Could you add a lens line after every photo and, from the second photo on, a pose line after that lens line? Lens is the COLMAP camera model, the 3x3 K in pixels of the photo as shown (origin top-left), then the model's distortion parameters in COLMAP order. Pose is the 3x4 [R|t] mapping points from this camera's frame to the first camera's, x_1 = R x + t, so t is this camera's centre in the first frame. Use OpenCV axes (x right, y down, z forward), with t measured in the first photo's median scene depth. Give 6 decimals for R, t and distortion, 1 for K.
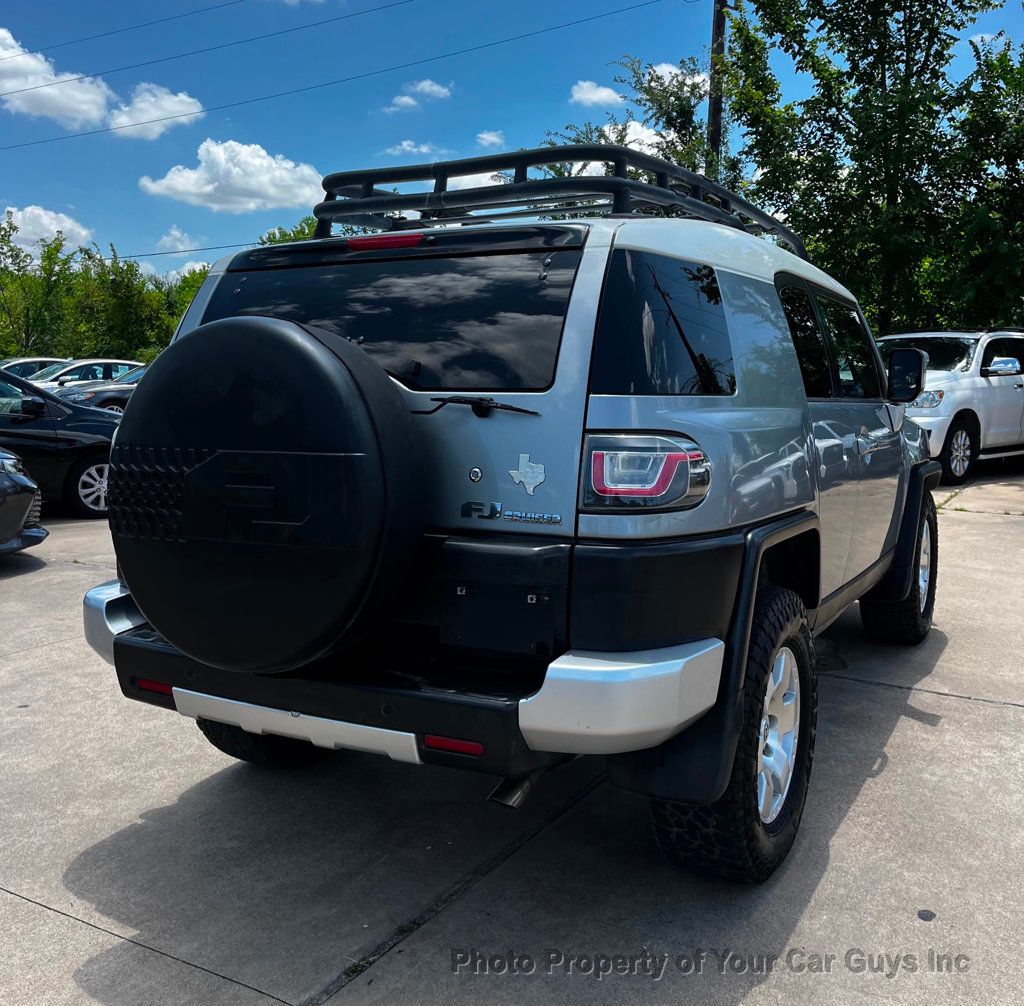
lens RADIAL K [[1081.1, 0, 529.3], [0, 1081.1, 447.4], [0, 0, 1]] dist [0.015898, 0.000000]
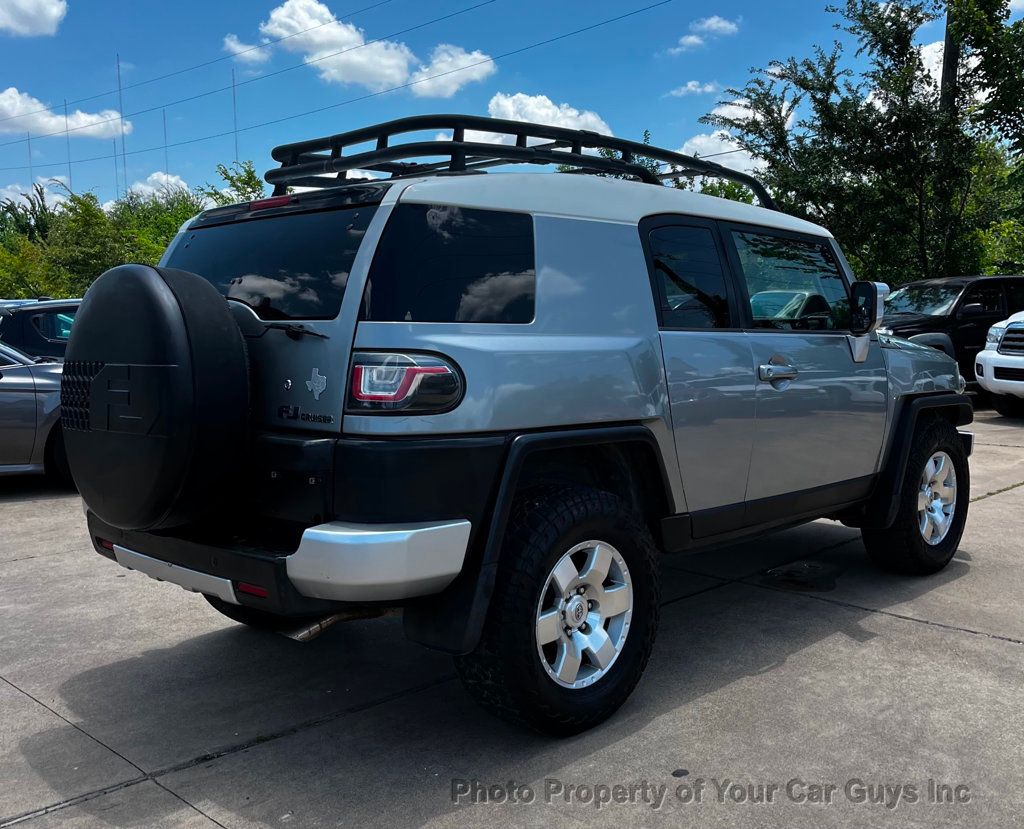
lens RADIAL K [[1085.9, 0, 511.8], [0, 1085.9, 413.4], [0, 0, 1]] dist [0.012583, 0.000000]
pose [[0.960604, 0.013253, -0.277606, 0.083798], [-0.007823, 0.999756, 0.020656, 0.004547], [0.277812, -0.017670, 0.960473, -0.024316]]
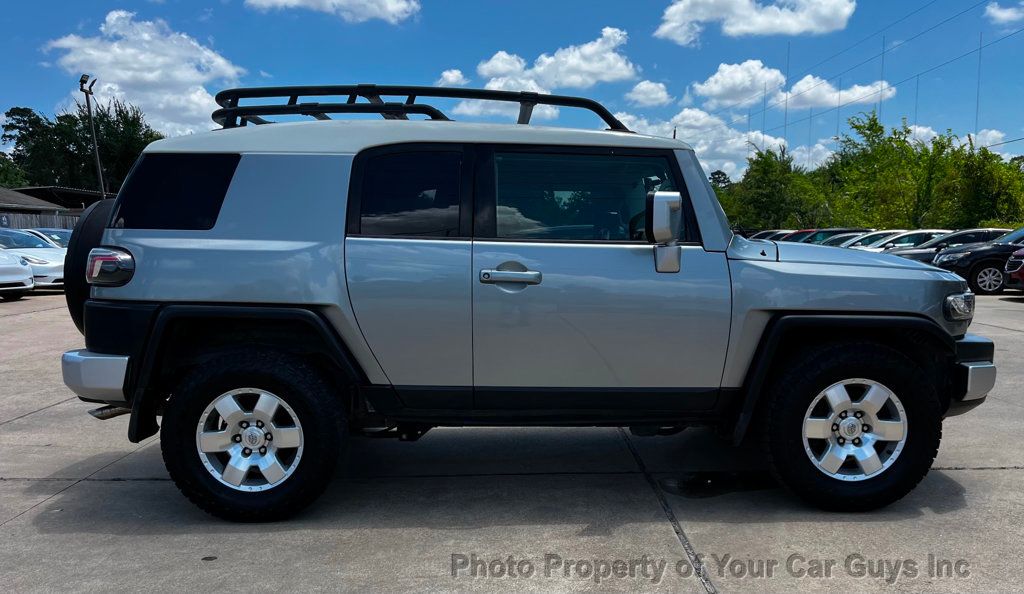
lens RADIAL K [[797.7, 0, 478.7], [0, 797.7, 334.9], [0, 0, 1]] dist [0.021002, -0.004928]
pose [[0.465677, 0.089682, -0.880399, 0.253403], [-0.053192, 0.995890, 0.073312, 0.000337], [0.883355, 0.012690, 0.468534, 0.131198]]
